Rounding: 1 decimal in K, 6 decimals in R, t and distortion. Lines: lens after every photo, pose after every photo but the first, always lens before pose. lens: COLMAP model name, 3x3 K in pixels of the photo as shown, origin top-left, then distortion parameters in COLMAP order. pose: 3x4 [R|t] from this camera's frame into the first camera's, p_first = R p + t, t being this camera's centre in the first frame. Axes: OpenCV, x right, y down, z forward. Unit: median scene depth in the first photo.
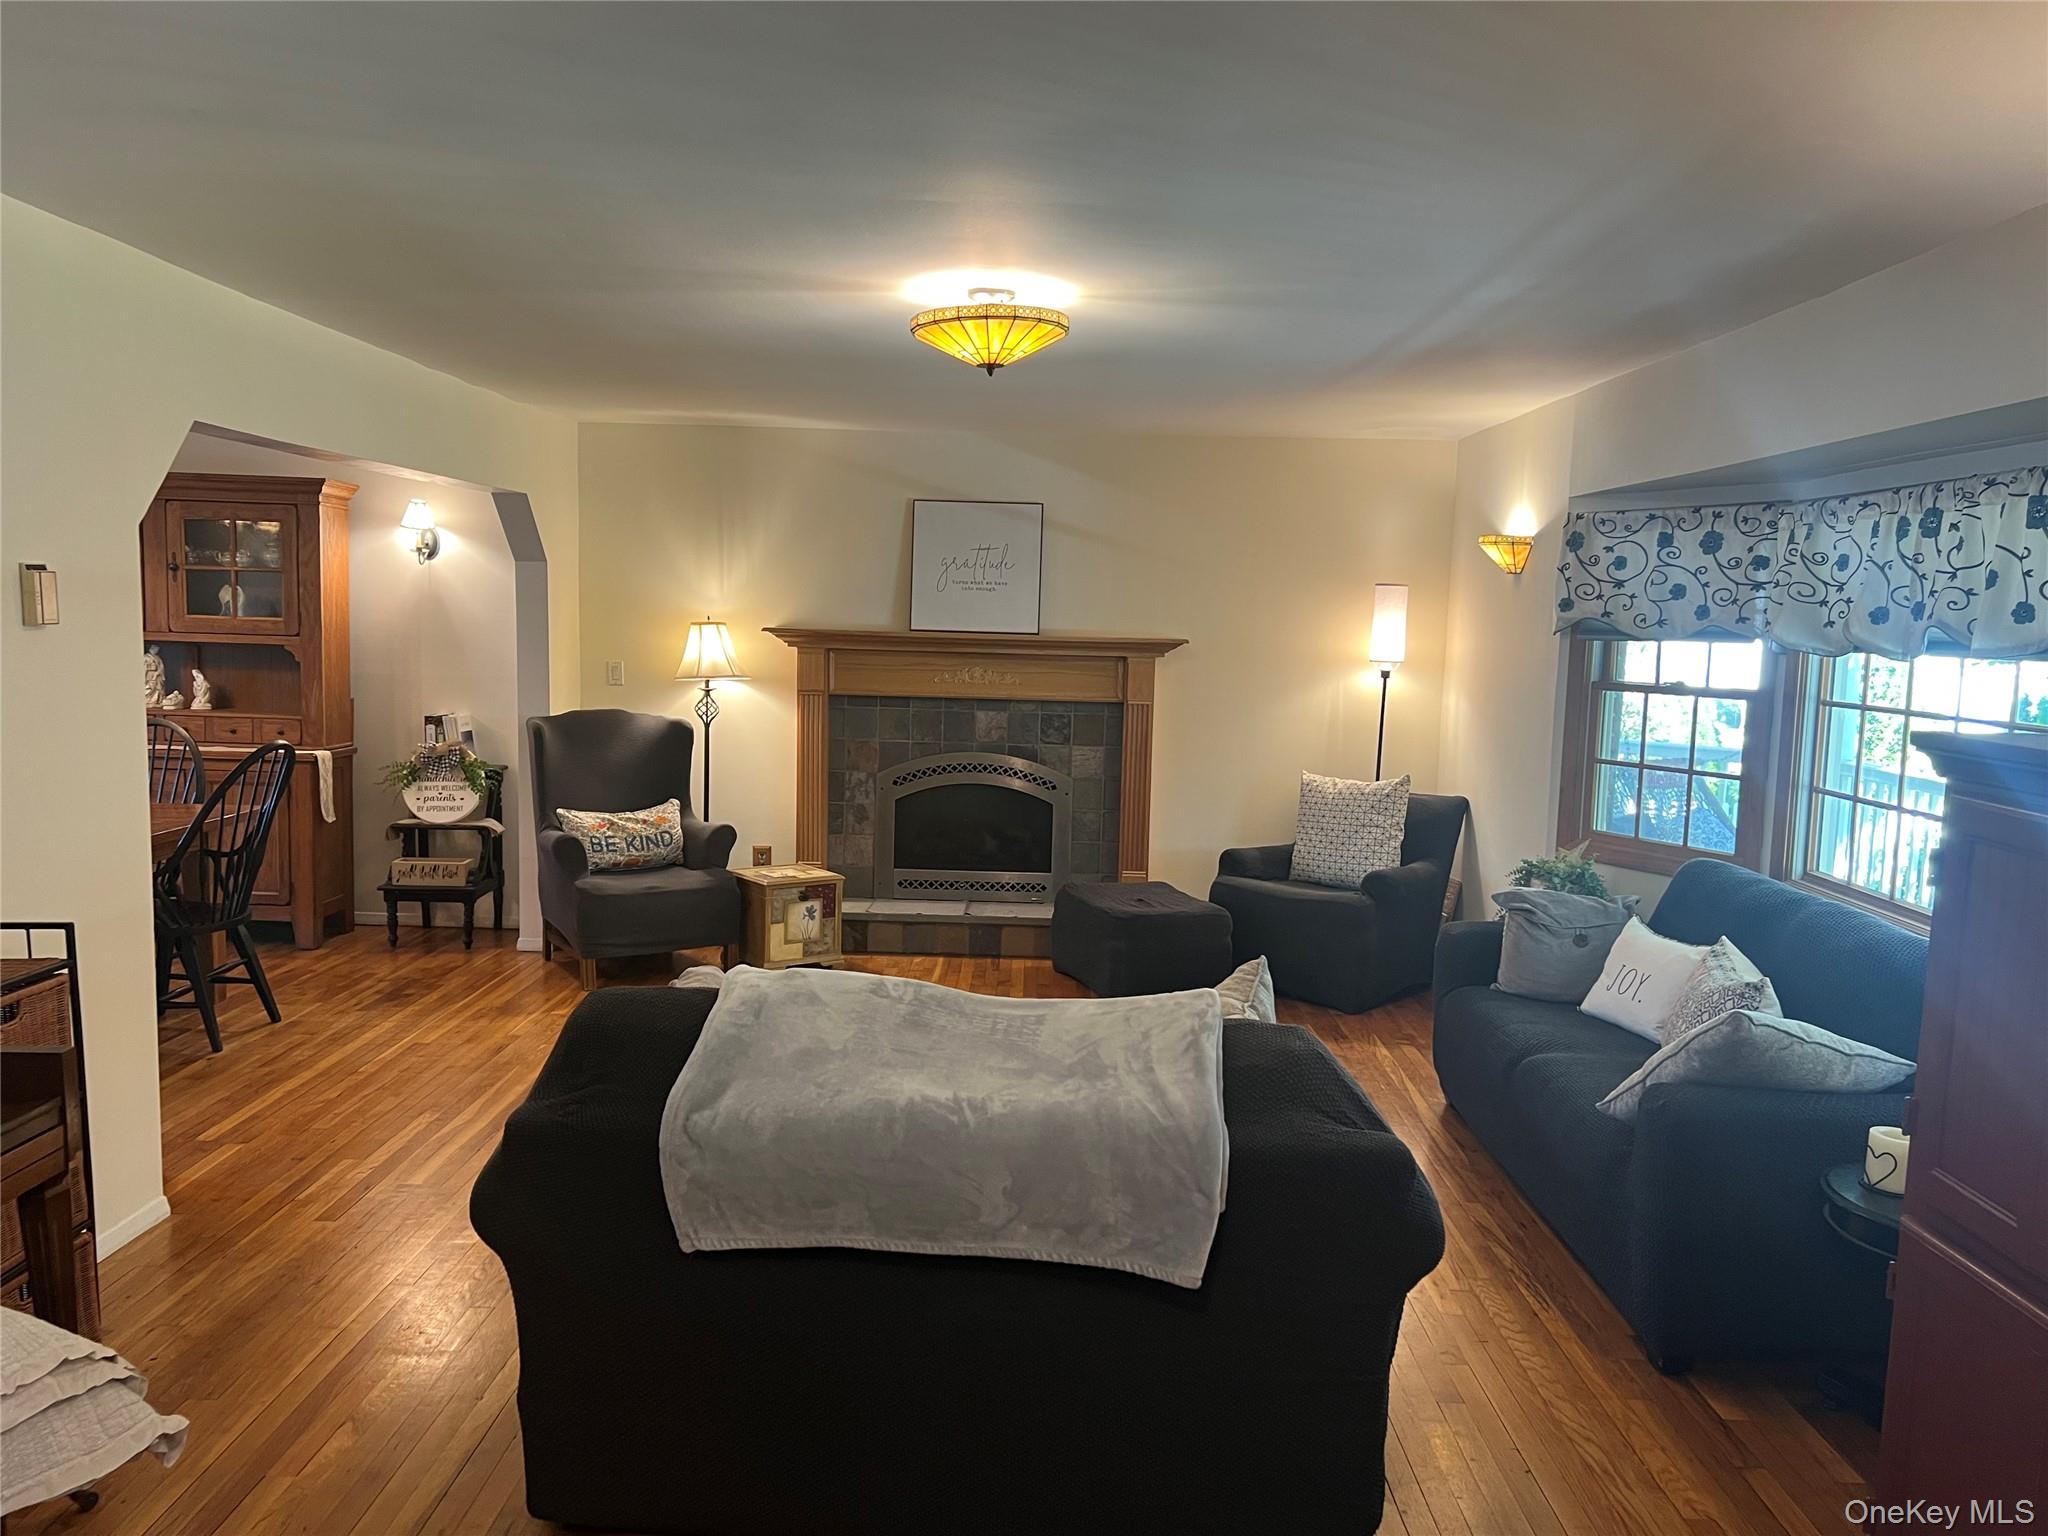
lens RADIAL K [[1541.2, 0, 1023.9], [0, 1541.2, 783.6], [0, 0, 1]] dist [0.057395, 0.002763]
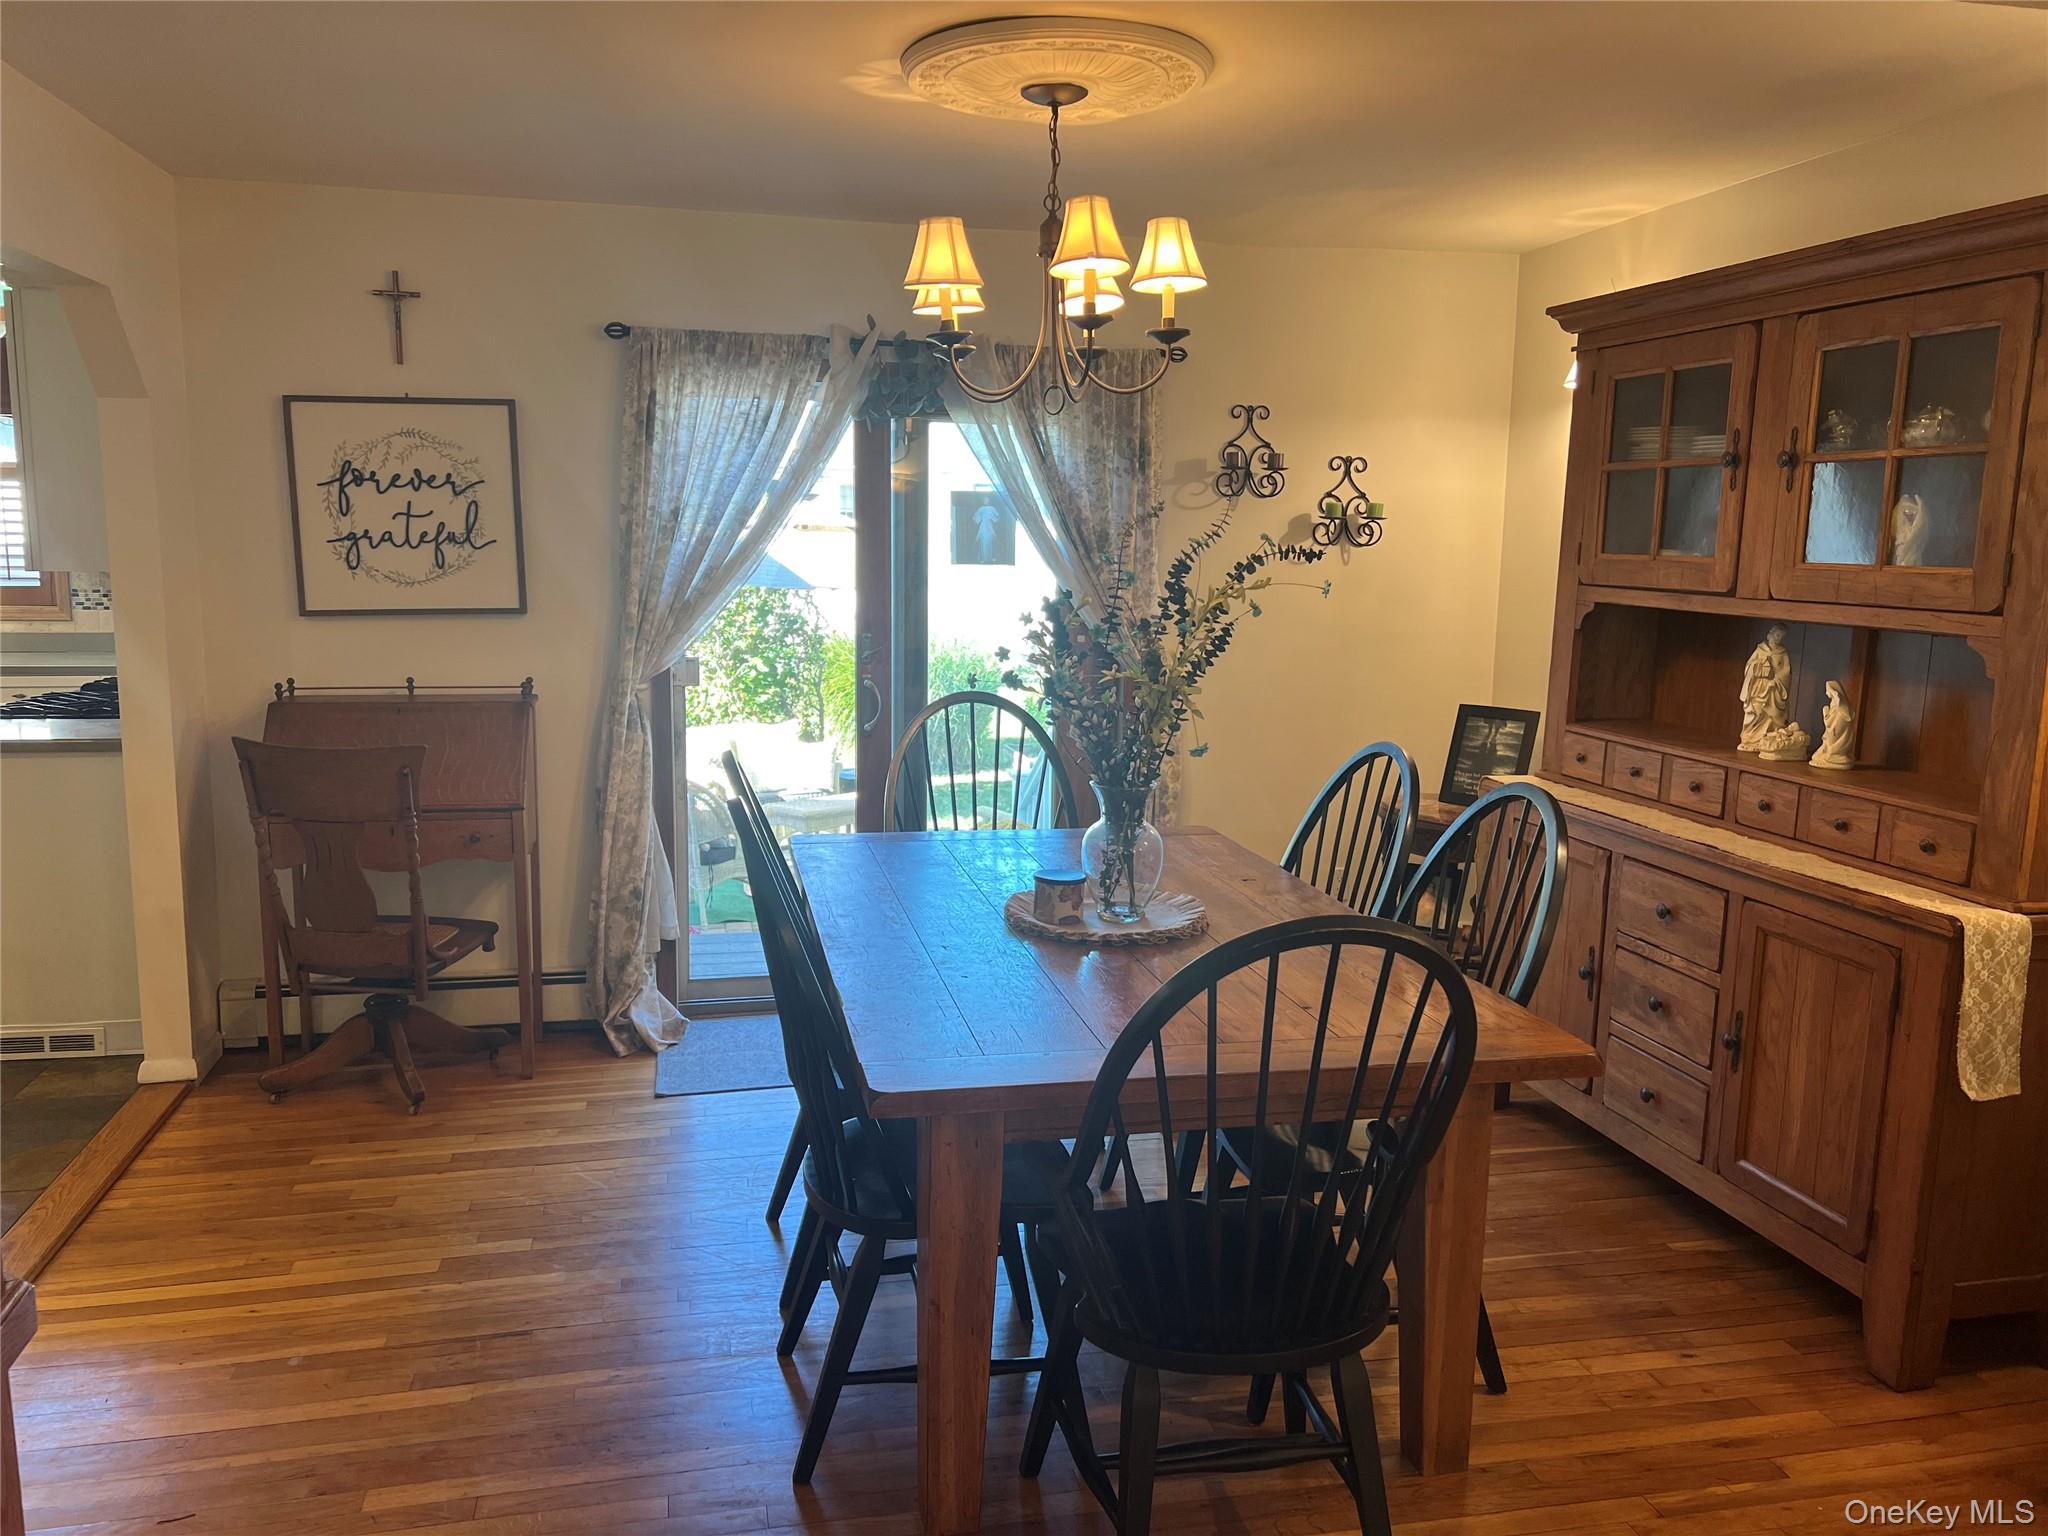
lens RADIAL K [[1541.2, 0, 1019.5], [0, 1541.2, 776.4], [0, 0, 1]] dist [0.057395, 0.002763]
pose [[0.236012, 0.135582, -0.962245, -0.135290], [-0.121702, 0.986546, 0.109156, -0.067425], [0.964099, 0.091345, 0.249337, 0.663662]]
